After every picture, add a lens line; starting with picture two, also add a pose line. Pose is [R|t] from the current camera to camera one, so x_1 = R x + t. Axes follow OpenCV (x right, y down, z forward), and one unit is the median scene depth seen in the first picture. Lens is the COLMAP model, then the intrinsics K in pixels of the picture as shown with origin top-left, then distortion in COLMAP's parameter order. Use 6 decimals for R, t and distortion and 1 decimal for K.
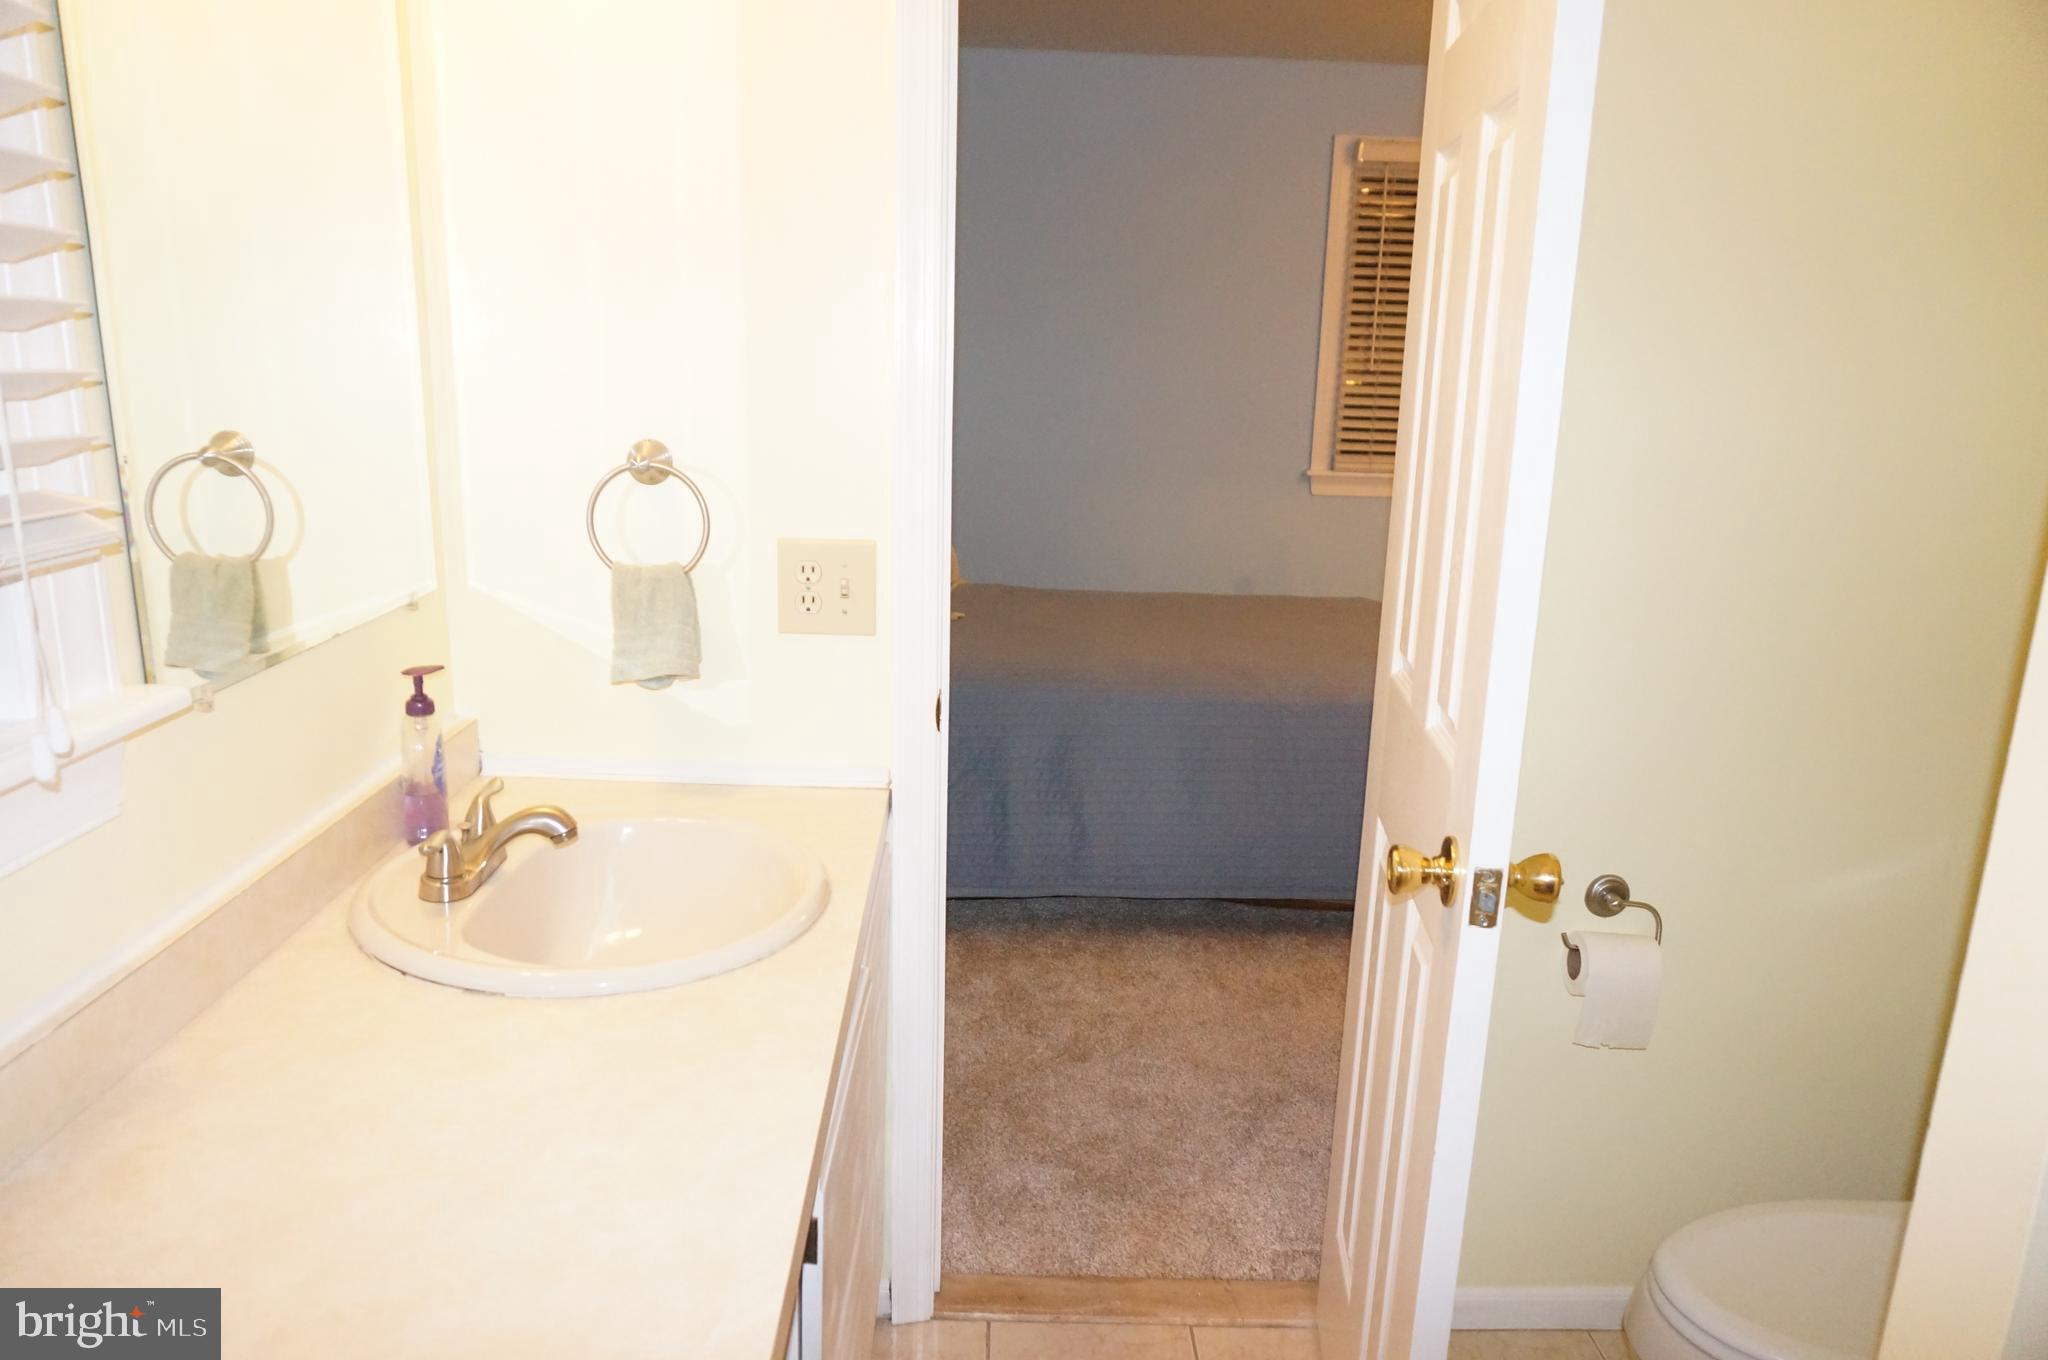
lens RADIAL K [[1361.3, 0, 1022.1], [0, 1361.3, 680.0], [0, 0, 1]] dist [-0.045897, 0.026659]
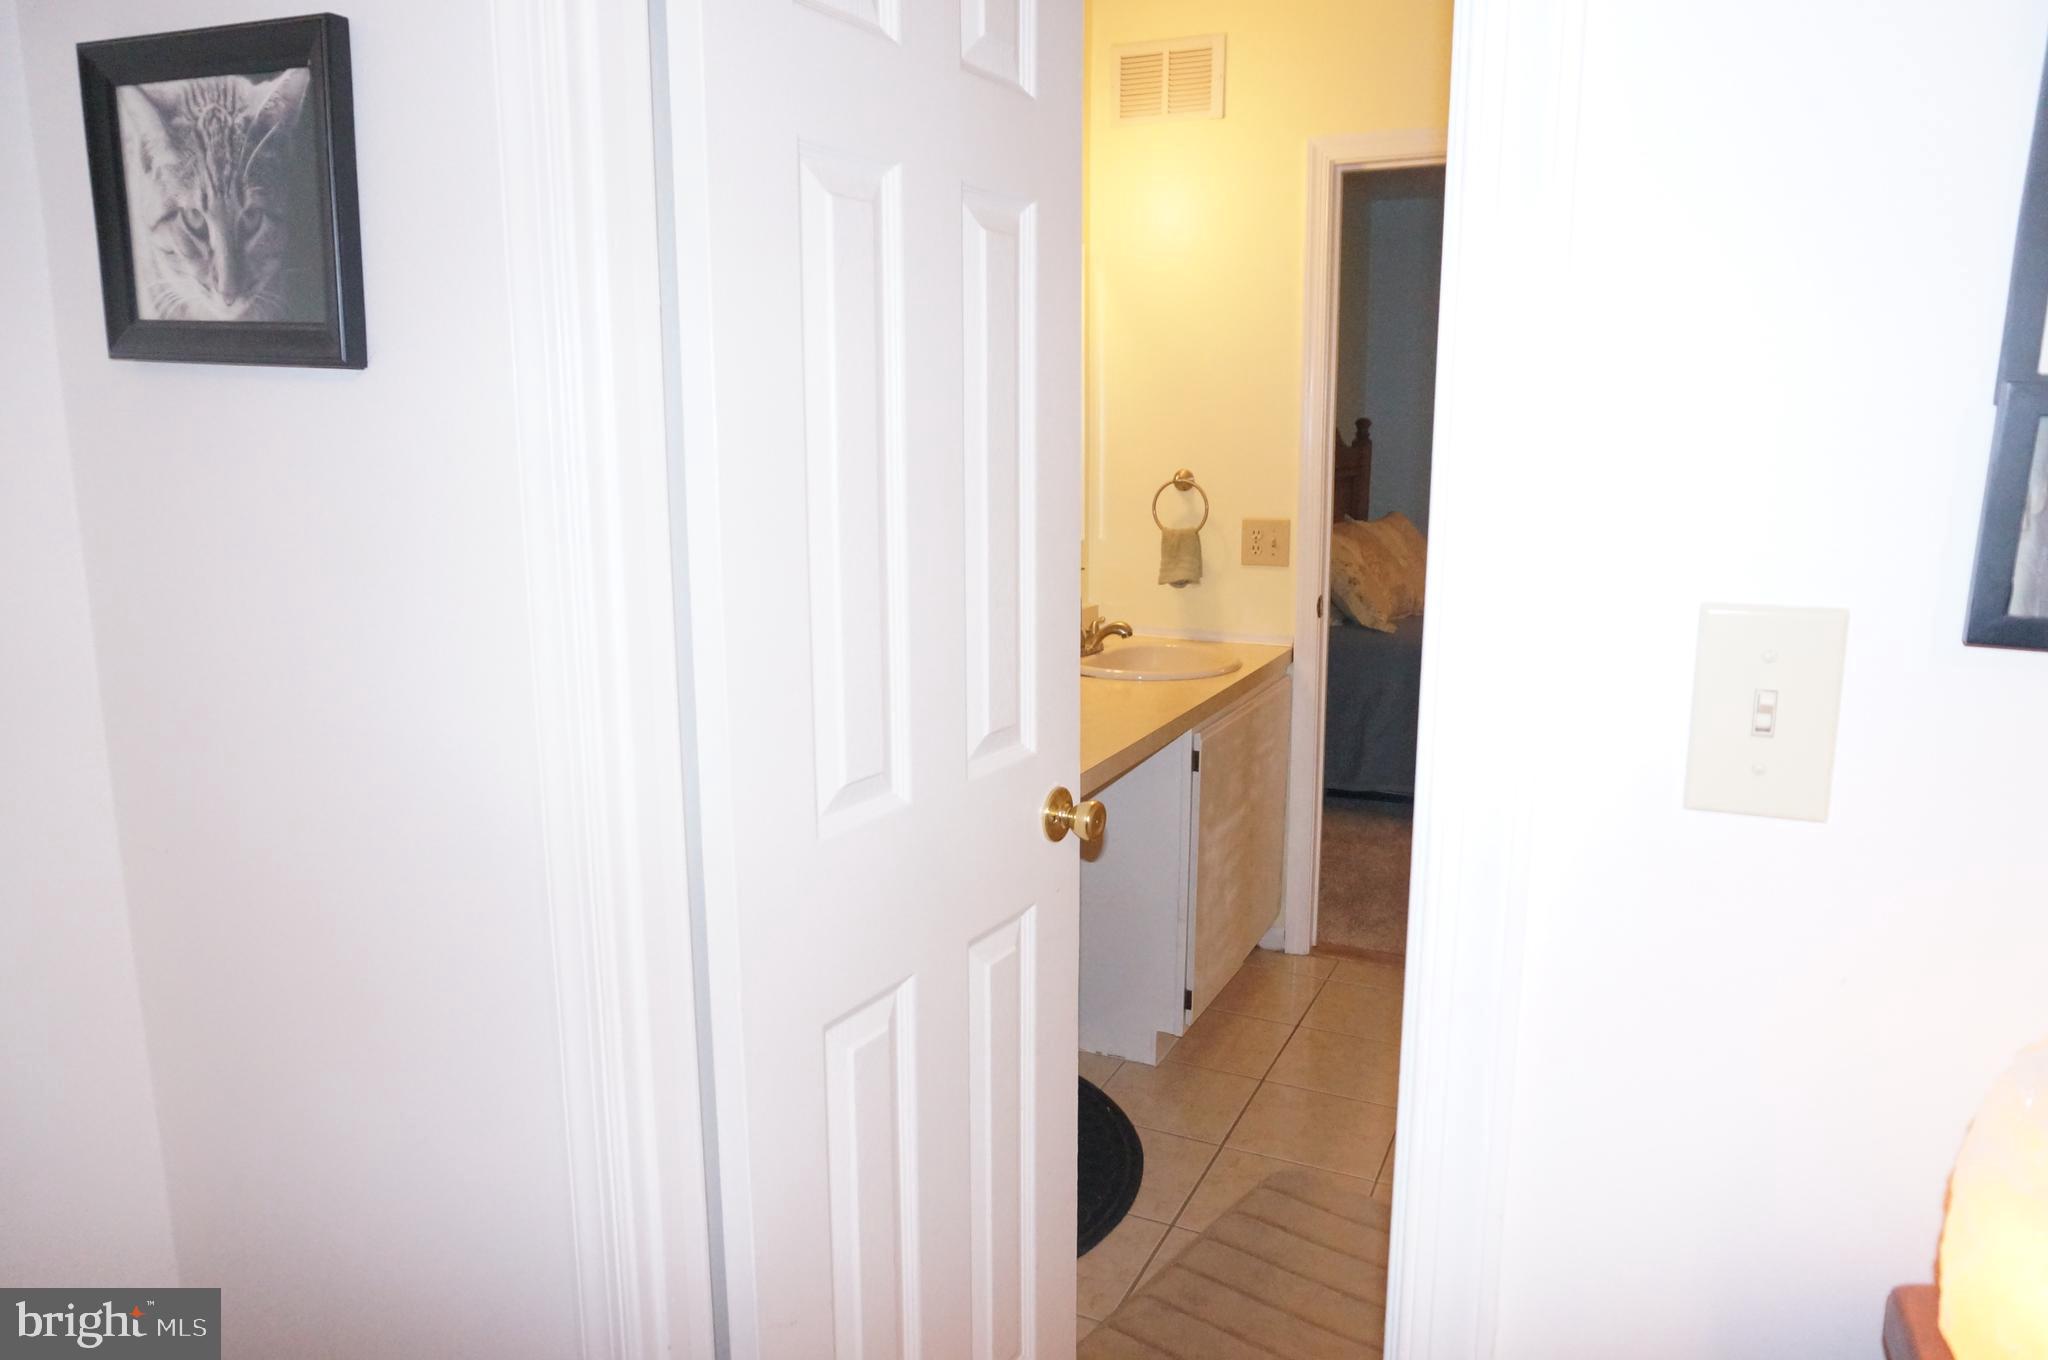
lens RADIAL K [[1361.3, 0, 1019.3], [0, 1361.3, 680.1], [0, 0, 1]] dist [-0.045897, 0.026659]
pose [[0.894200, 0.047340, -0.445158, 0.445629], [-0.077648, 0.995722, -0.050085, 0.270260], [0.440883, 0.079352, 0.894050, -0.958213]]
